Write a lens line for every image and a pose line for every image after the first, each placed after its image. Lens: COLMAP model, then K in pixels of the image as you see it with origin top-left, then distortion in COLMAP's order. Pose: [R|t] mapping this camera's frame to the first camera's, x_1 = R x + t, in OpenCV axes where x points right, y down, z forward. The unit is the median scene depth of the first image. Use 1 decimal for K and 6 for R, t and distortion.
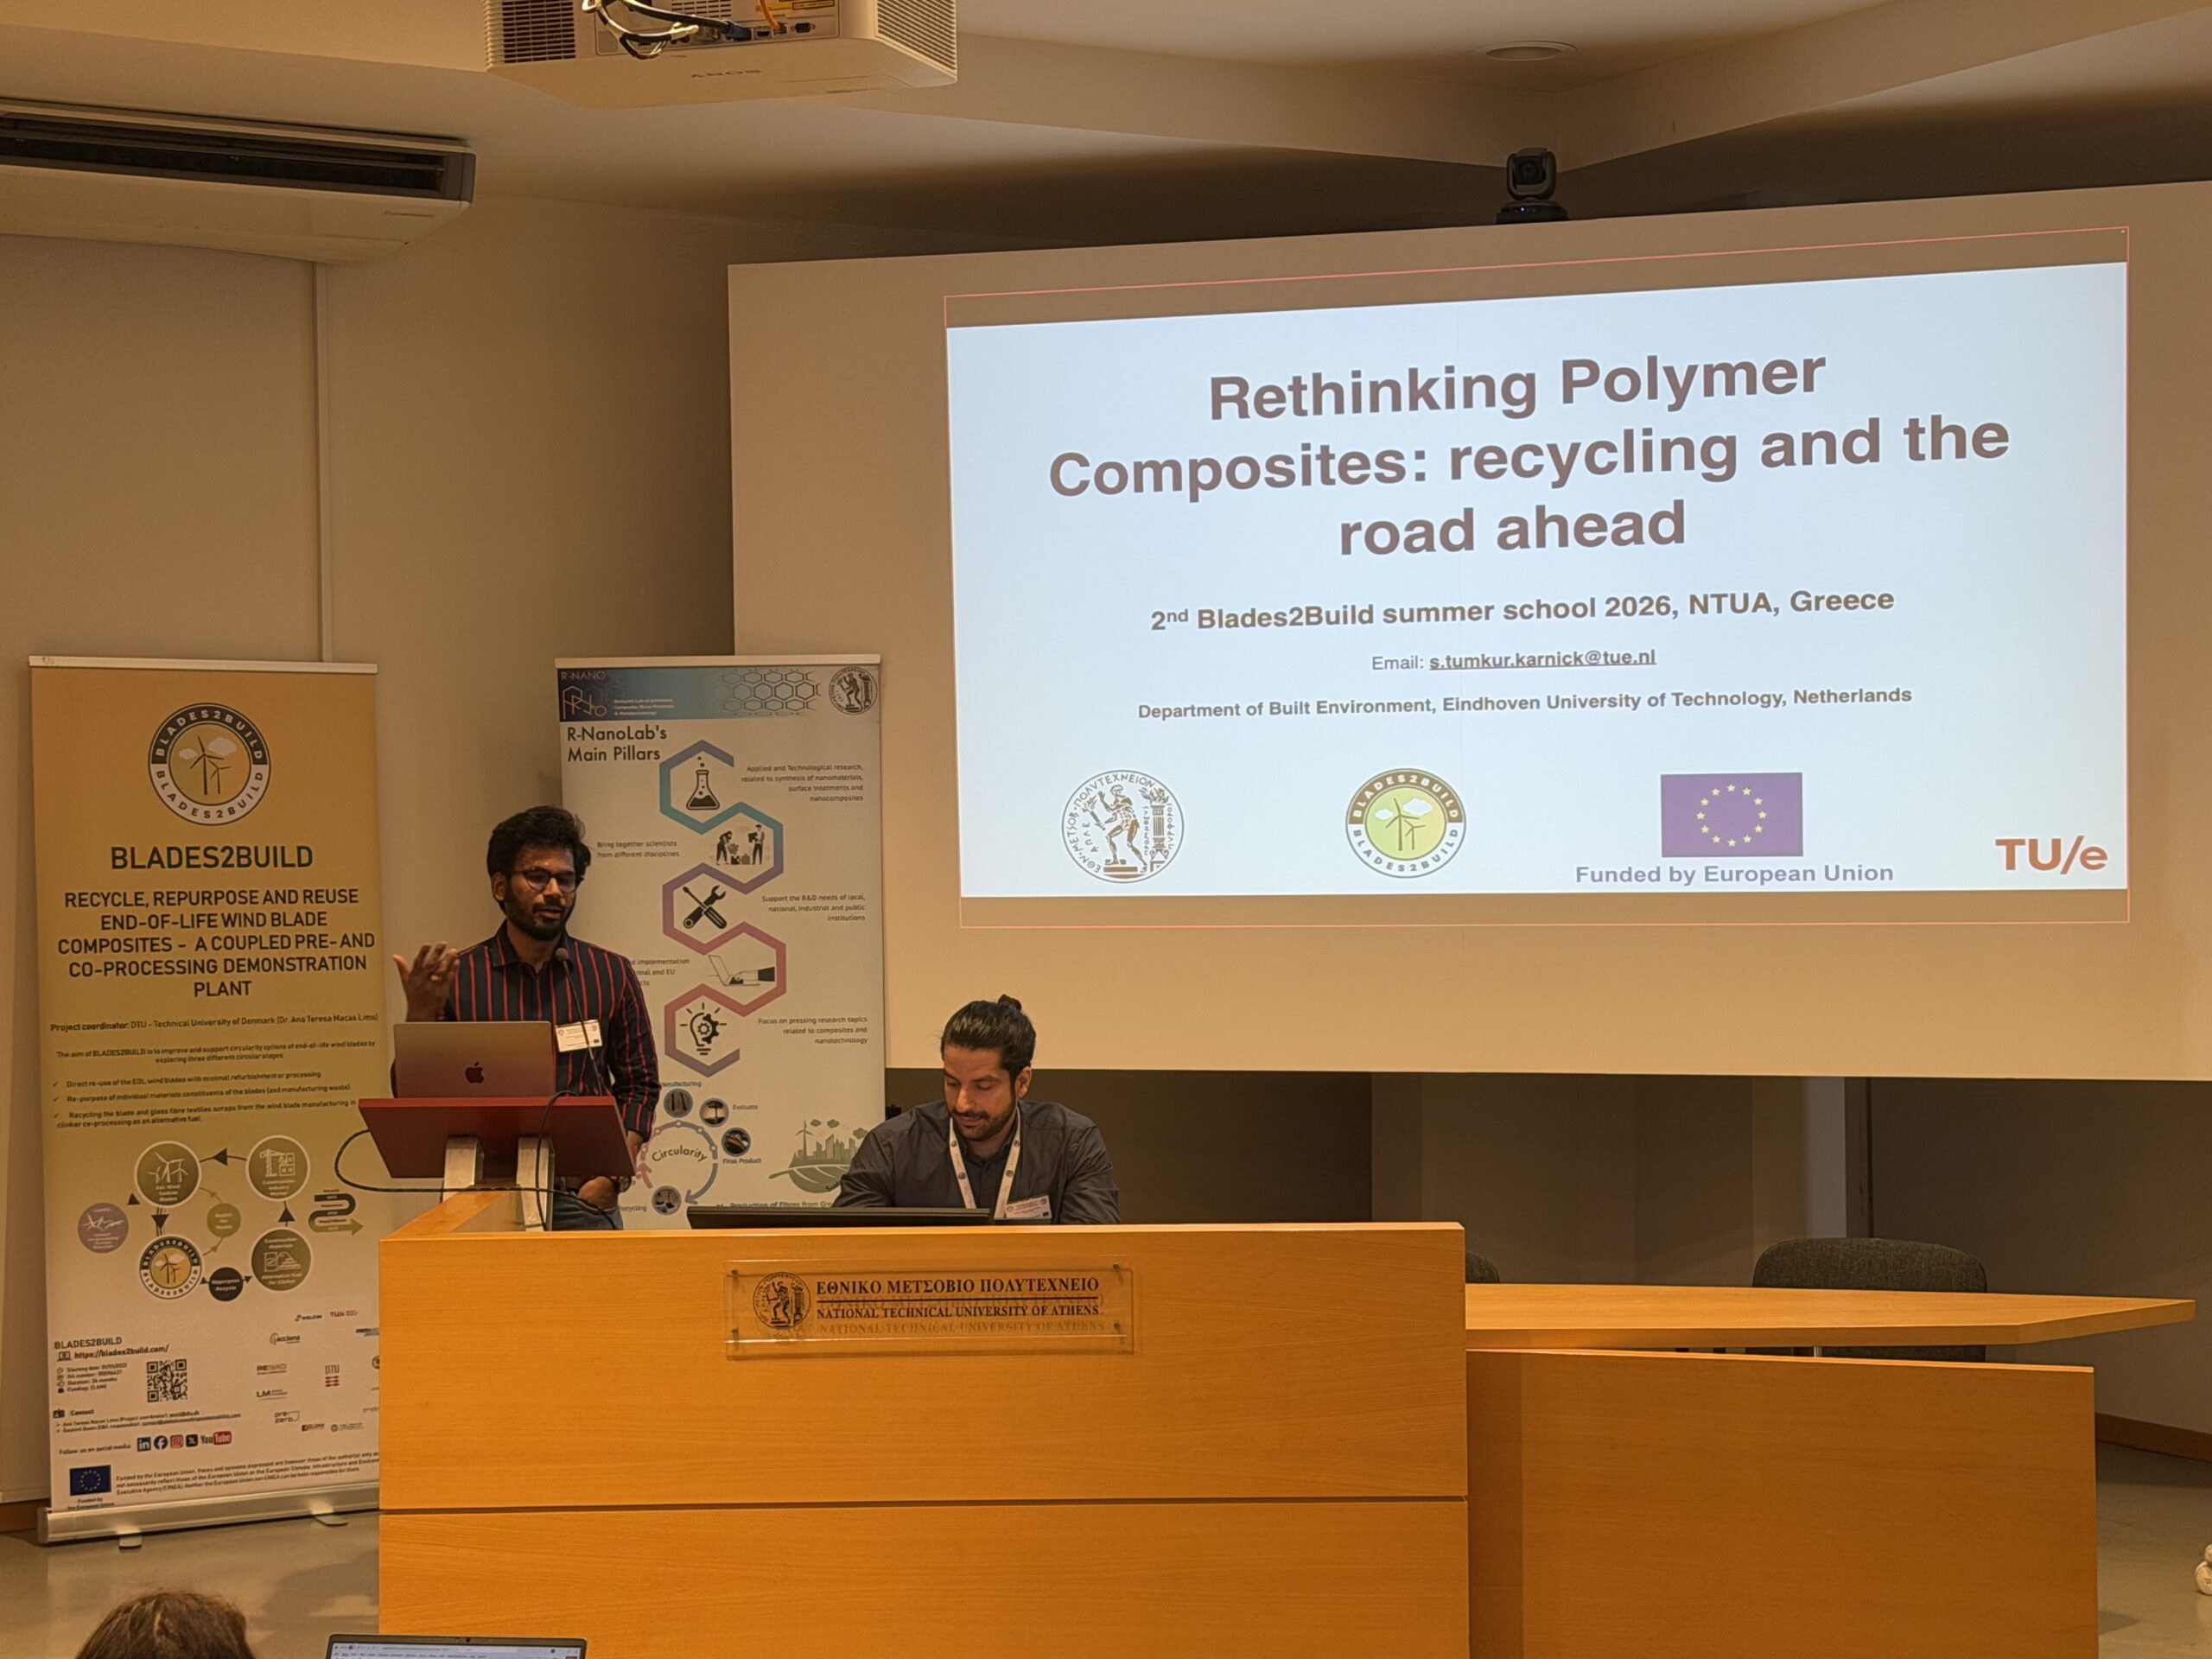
lens RADIAL K [[3771.0, 0, 1112.0], [0, 3771.0, 820.9], [0, 0, 1]] dist [0.119942, 0.261575]
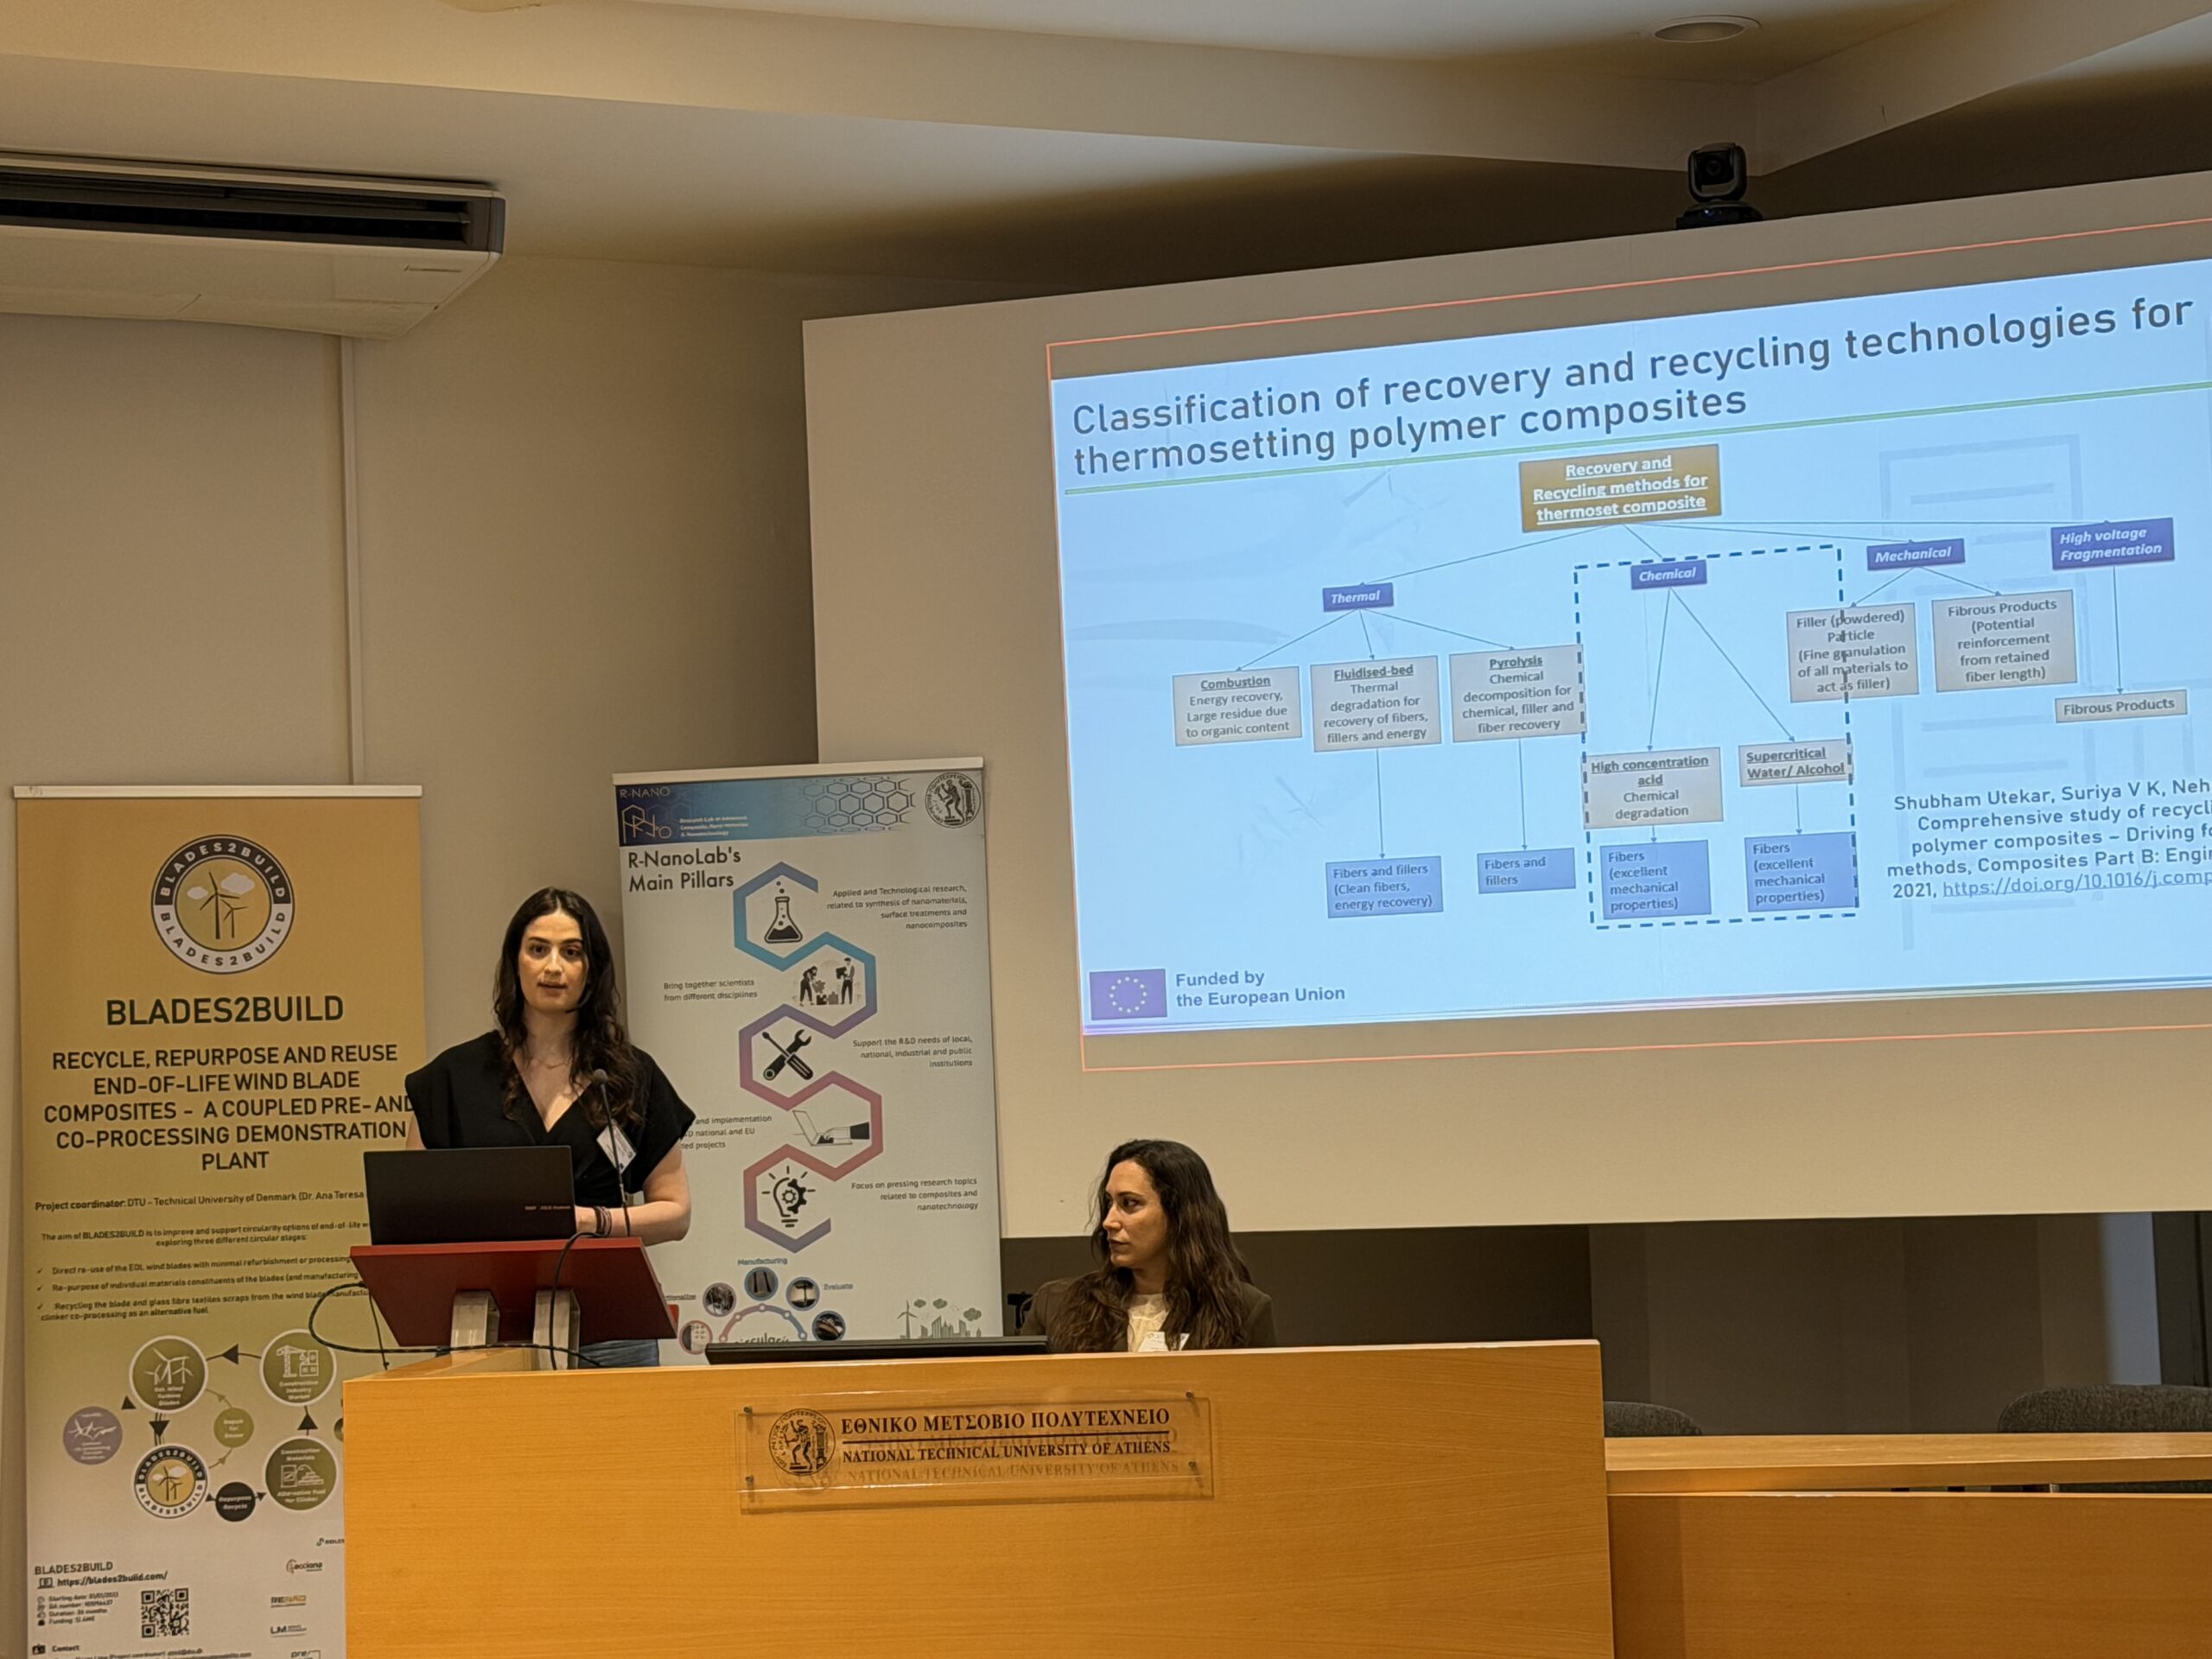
lens RADIAL K [[4411.1, 0, 1104.0], [0, 4411.1, 815.5], [0, 0, 1]] dist [0.129969, 0.001478]
pose [[0.996535, -0.029726, -0.077682, 0.045800], [0.024500, 0.997427, -0.067373, 0.039250], [0.079485, 0.065236, 0.994699, -0.002448]]
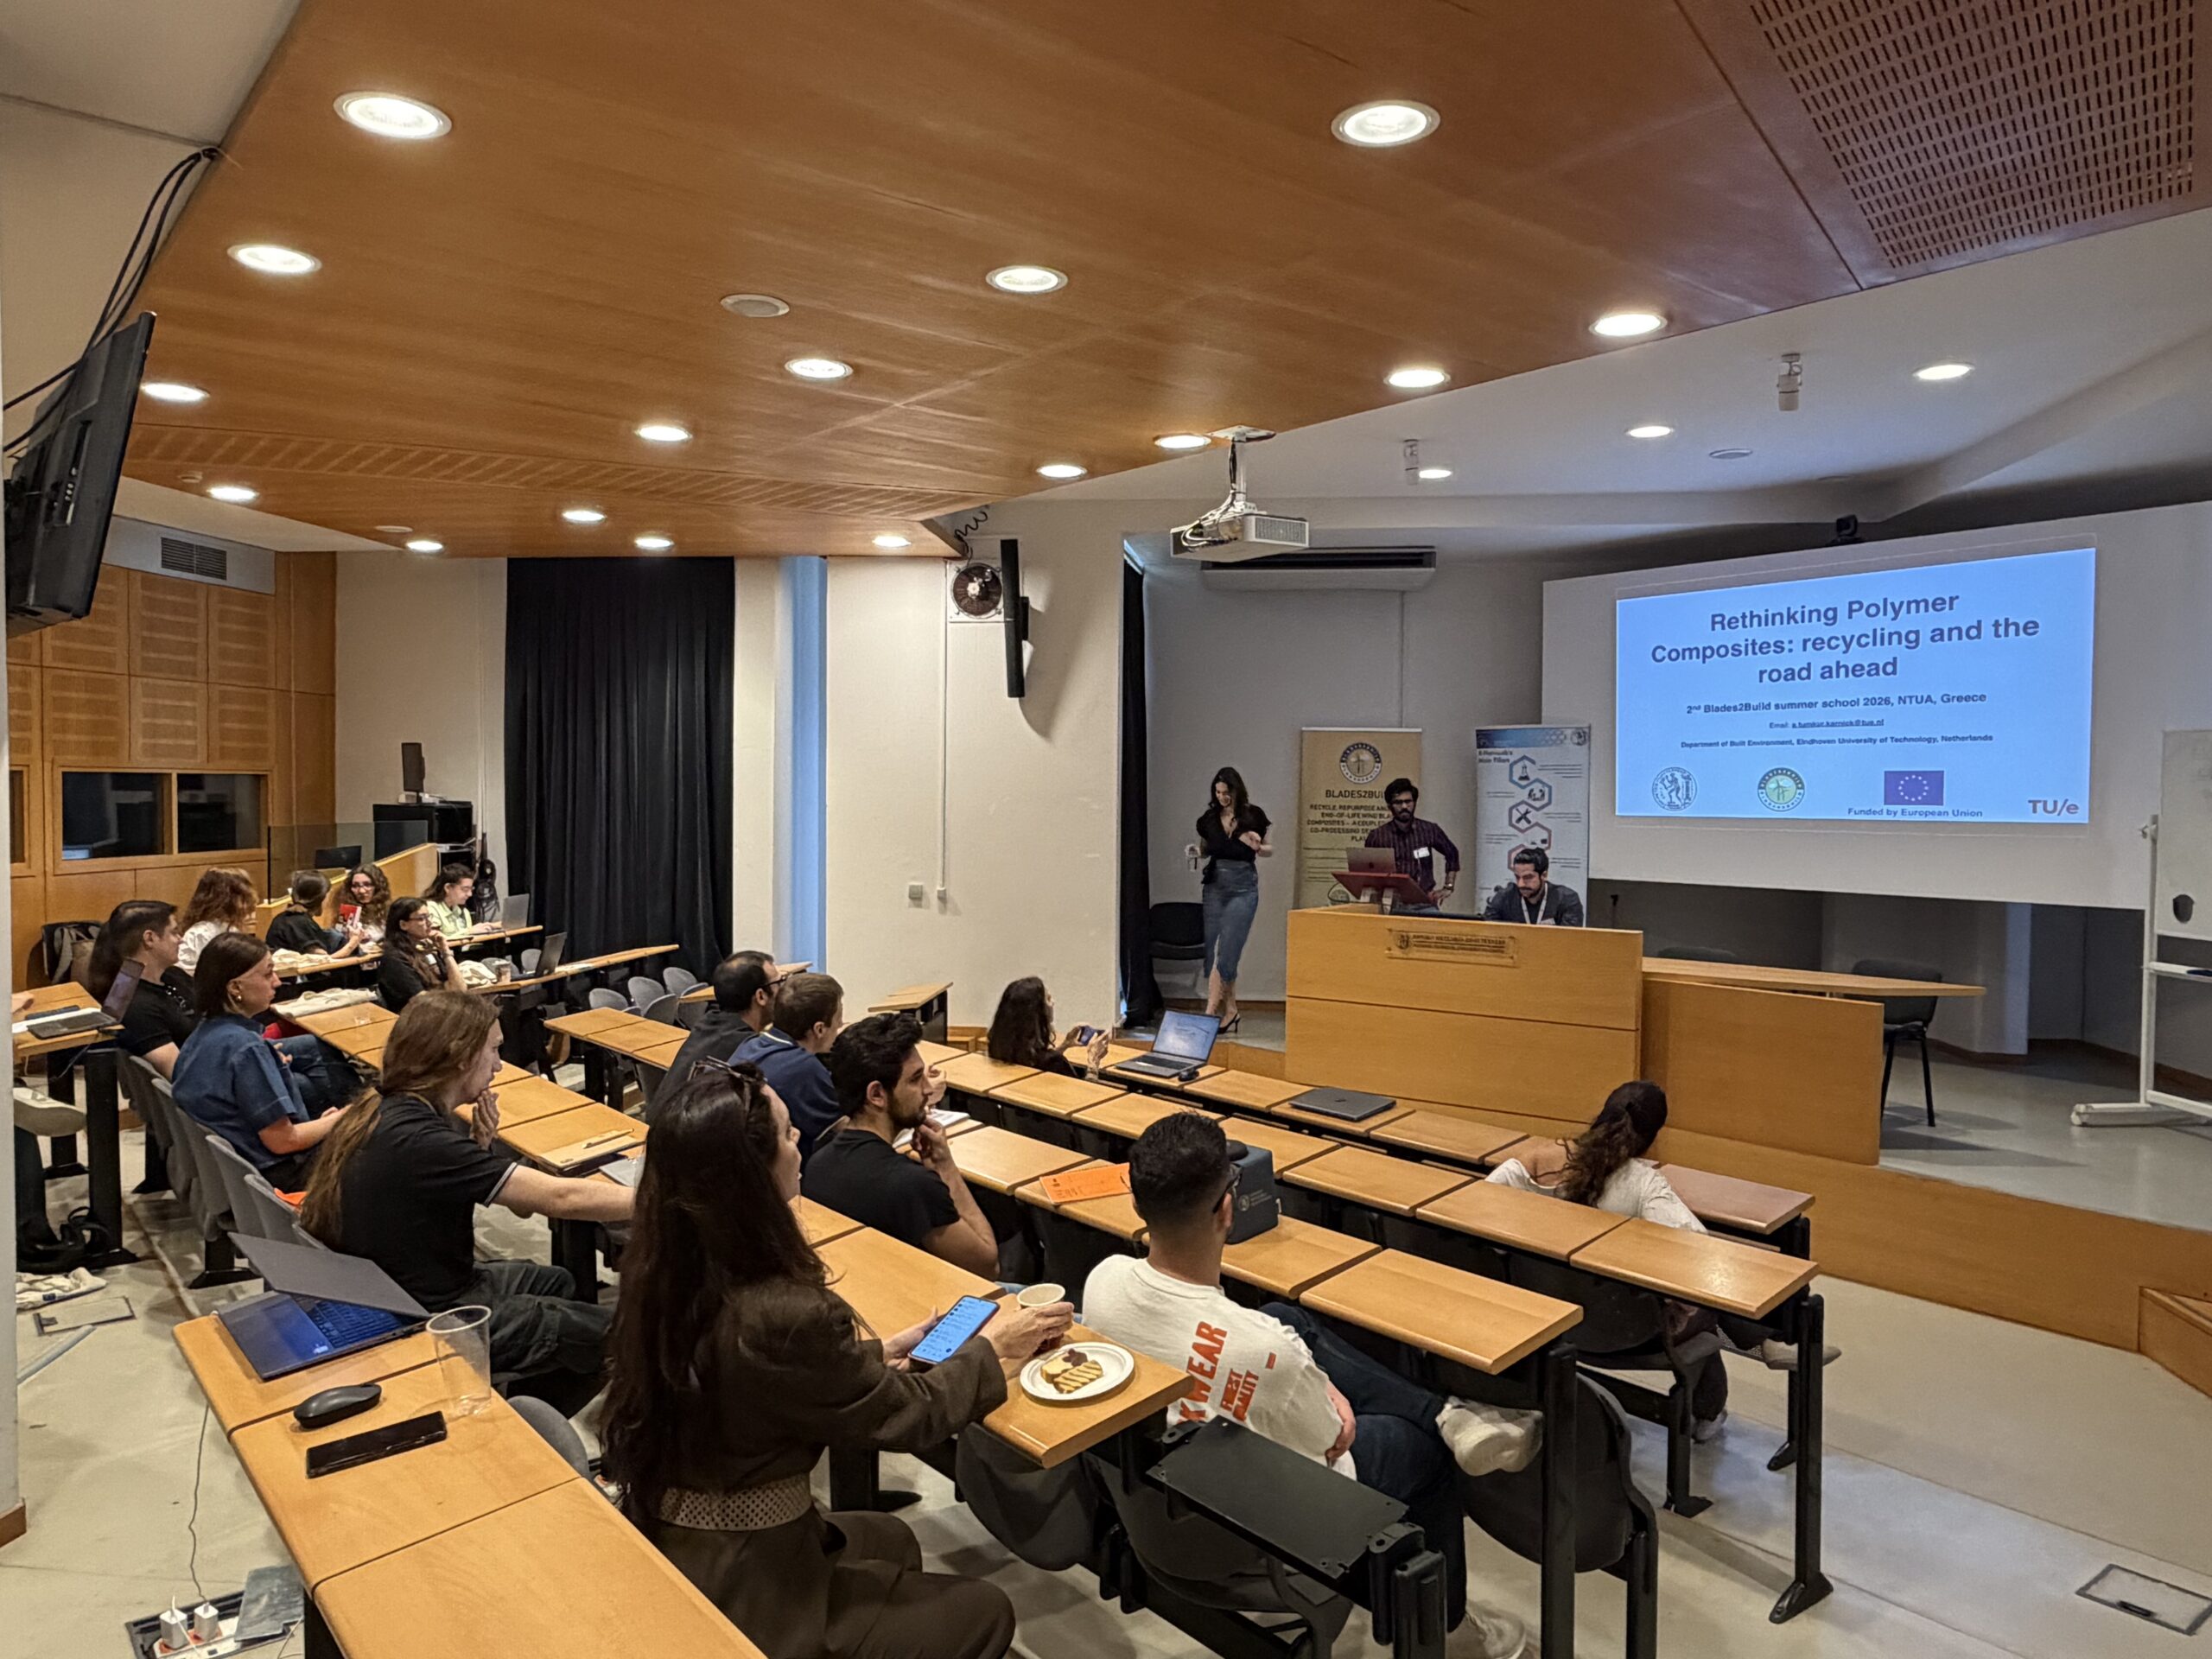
lens RADIAL K [[1531.5, 0, 1108.3], [0, 1531.5, 834.5], [0, 0, 1]] dist [0.002663, 0.000147]
pose [[0.809474, 0.034286, -0.586154, 0.312736], [-0.018741, 0.999294, 0.032572, 0.005804], [0.586857, -0.015381, 0.809545, -0.086191]]
